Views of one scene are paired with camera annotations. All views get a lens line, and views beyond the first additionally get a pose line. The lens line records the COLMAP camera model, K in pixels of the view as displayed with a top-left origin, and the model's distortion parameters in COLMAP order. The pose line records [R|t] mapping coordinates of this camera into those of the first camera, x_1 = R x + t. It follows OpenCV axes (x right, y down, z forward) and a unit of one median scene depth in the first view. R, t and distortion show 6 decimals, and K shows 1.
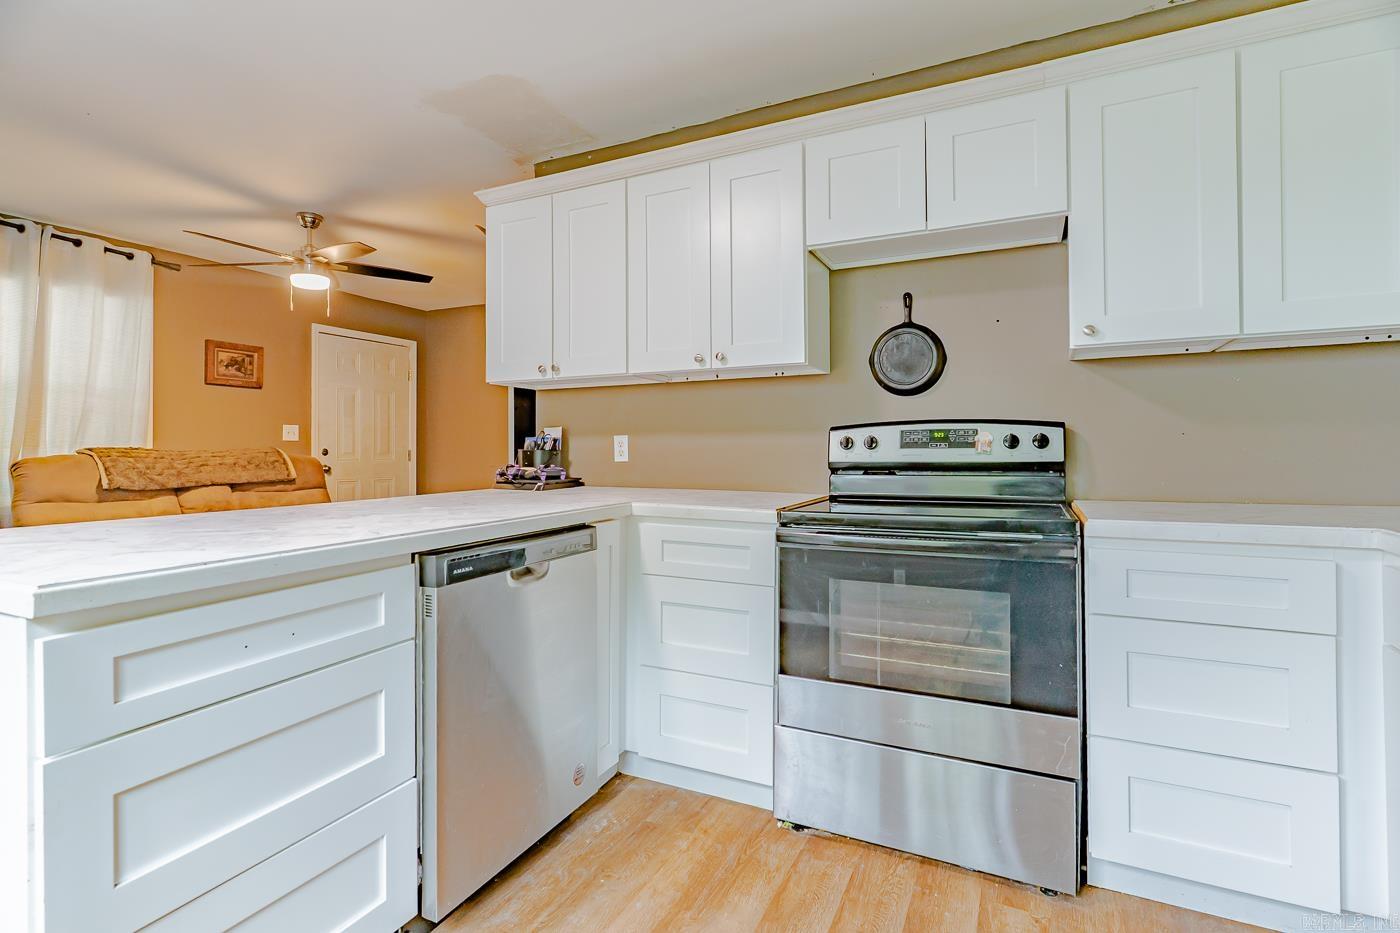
lens RADIAL K [[674.8, 0, 693.7], [0, 674.8, 447.4], [0, 0, 1]] dist [-0.002585, -0.000215]
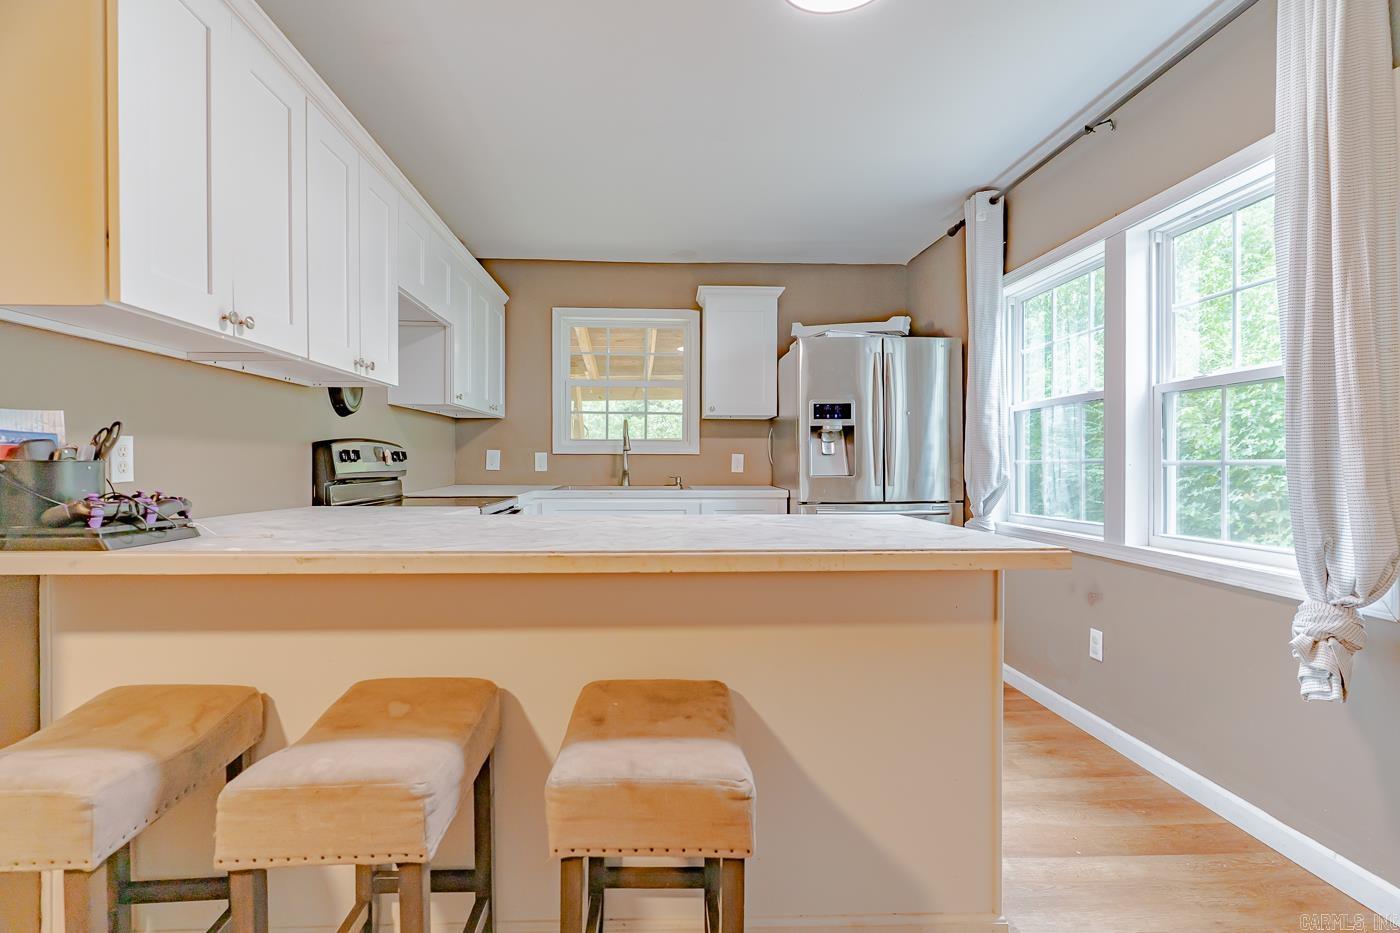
lens RADIAL K [[674.8, 0, 686.8], [0, 674.8, 466.3], [0, 0, 1]] dist [-0.002585, -0.000215]
pose [[-0.493034, -0.002516, 0.870006, -1.060923], [-0.000309, 0.999996, 0.002716, 0.007280], [-0.870010, 0.001070, -0.493033, 1.113677]]
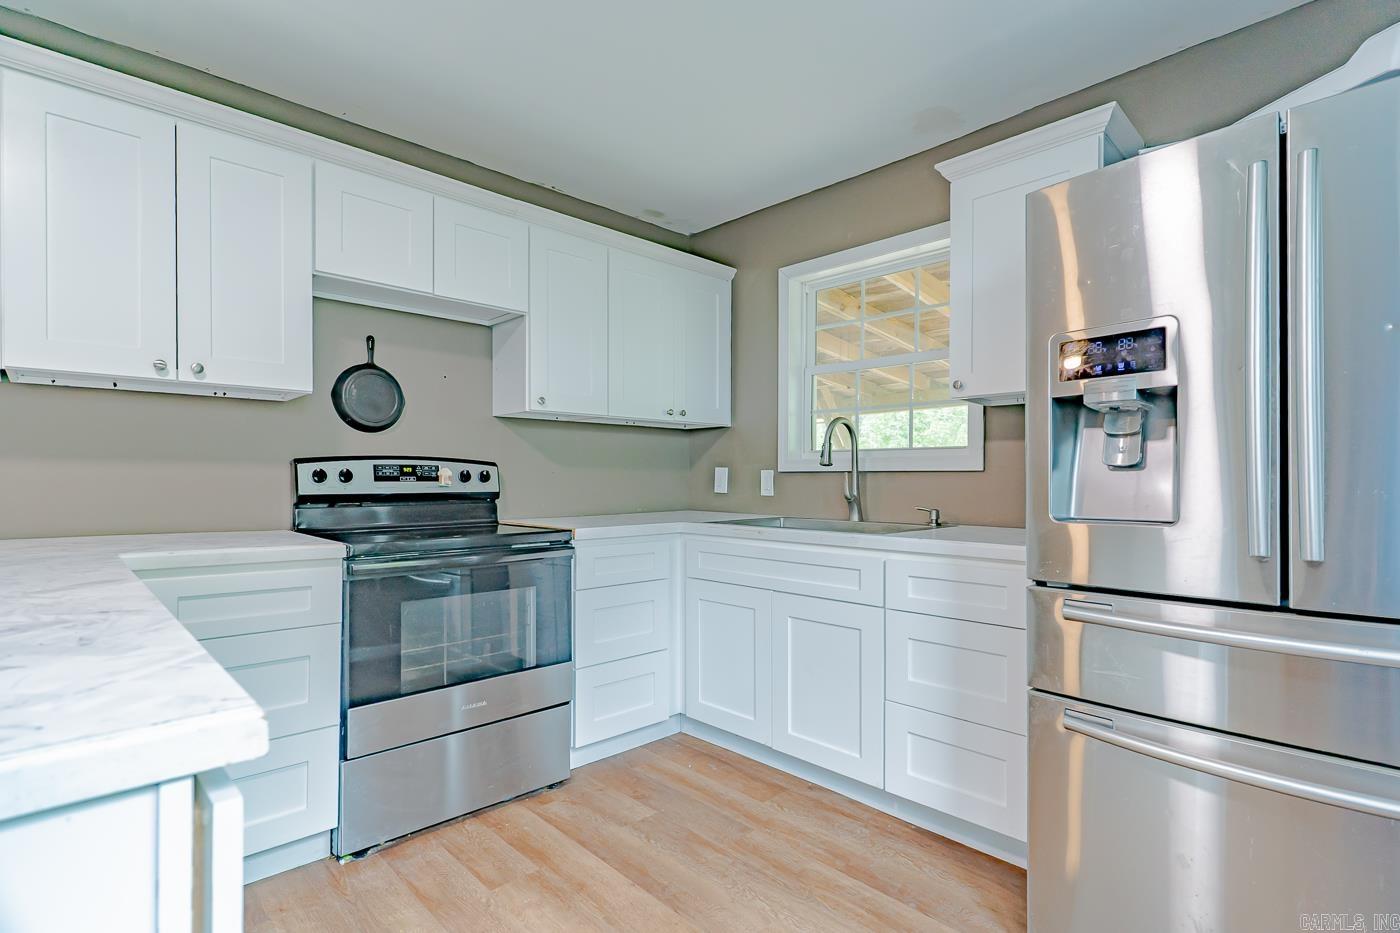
lens RADIAL K [[674.8, 0, 701.0], [0, 674.8, 482.7], [0, 0, 1]] dist [-0.002585, -0.000215]
pose [[0.336558, 0.002979, 0.941658, -0.539755], [-0.006264, 0.999980, -0.000924, 0.001319], [-0.941642, -0.005588, 0.336570, 0.153011]]
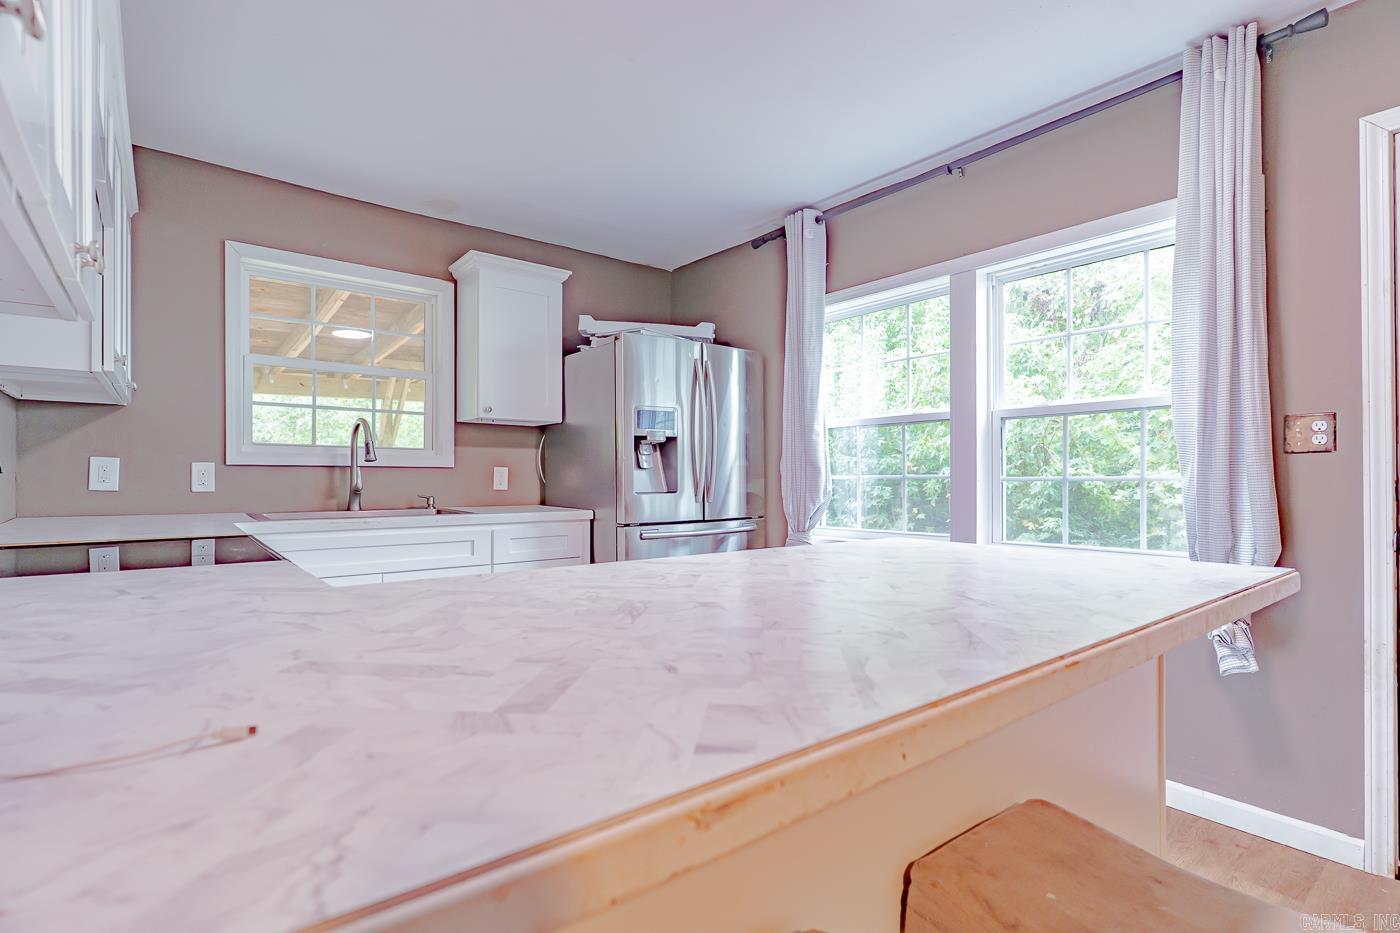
lens RADIAL K [[674.8, 0, 704.5], [0, 674.8, 473.0], [0, 0, 1]] dist [-0.002585, -0.000215]
pose [[-0.907333, 0.003604, 0.420397, -0.513616], [0.000741, 0.999975, -0.006974, 0.002052], [-0.420411, -0.006016, -0.907314, 1.263365]]
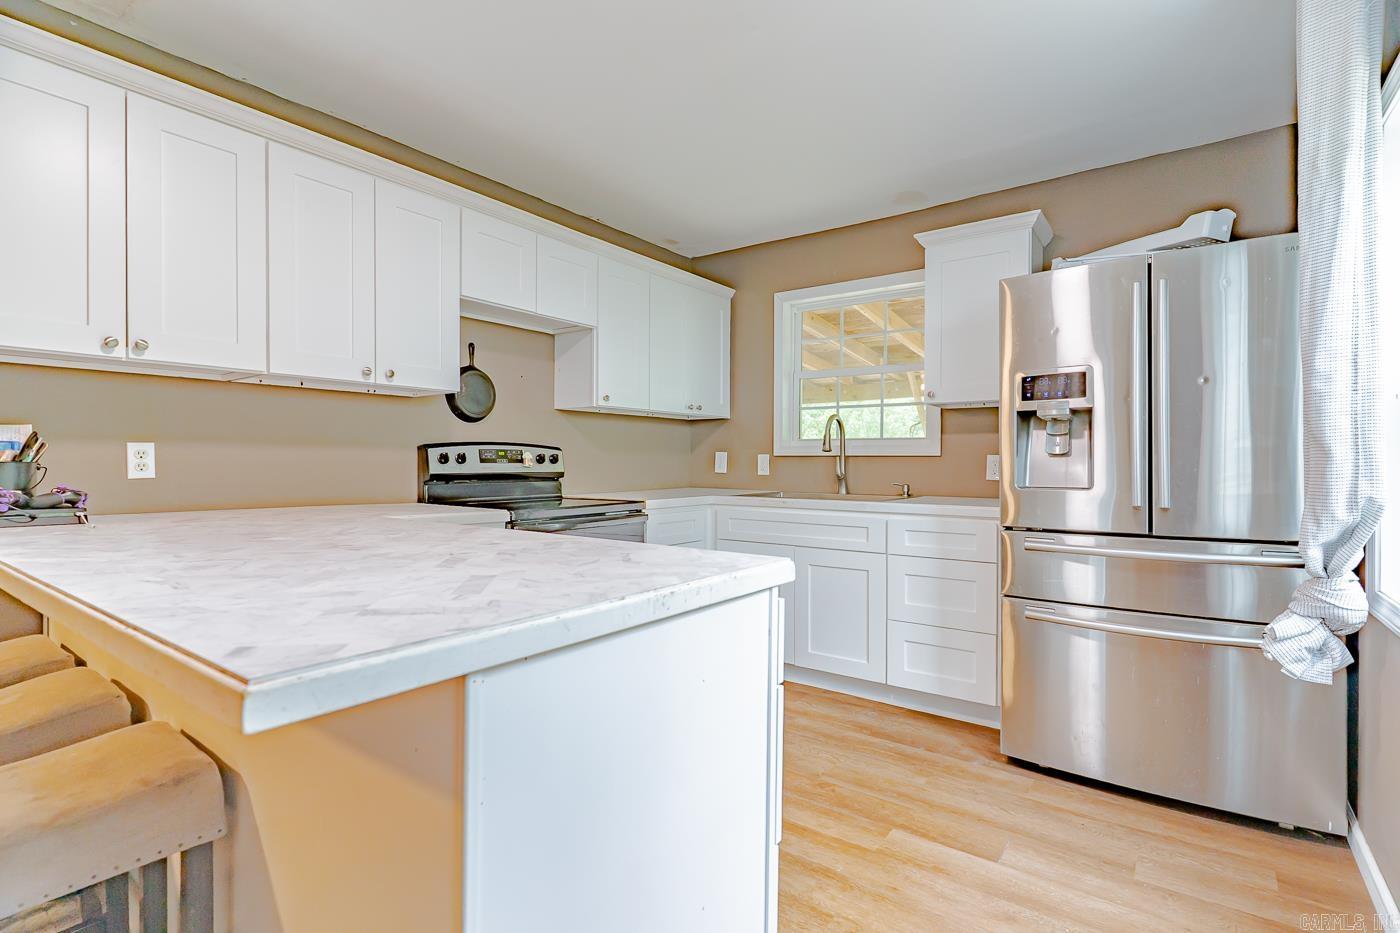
lens RADIAL K [[674.8, 0, 703.4], [0, 674.8, 465.4], [0, 0, 1]] dist [-0.002585, -0.000215]
pose [[0.173079, 0.002139, 0.984906, -0.927332], [-0.007029, 0.999975, -0.000936, 0.004359], [-0.984883, -0.006761, 0.173089, 0.353662]]
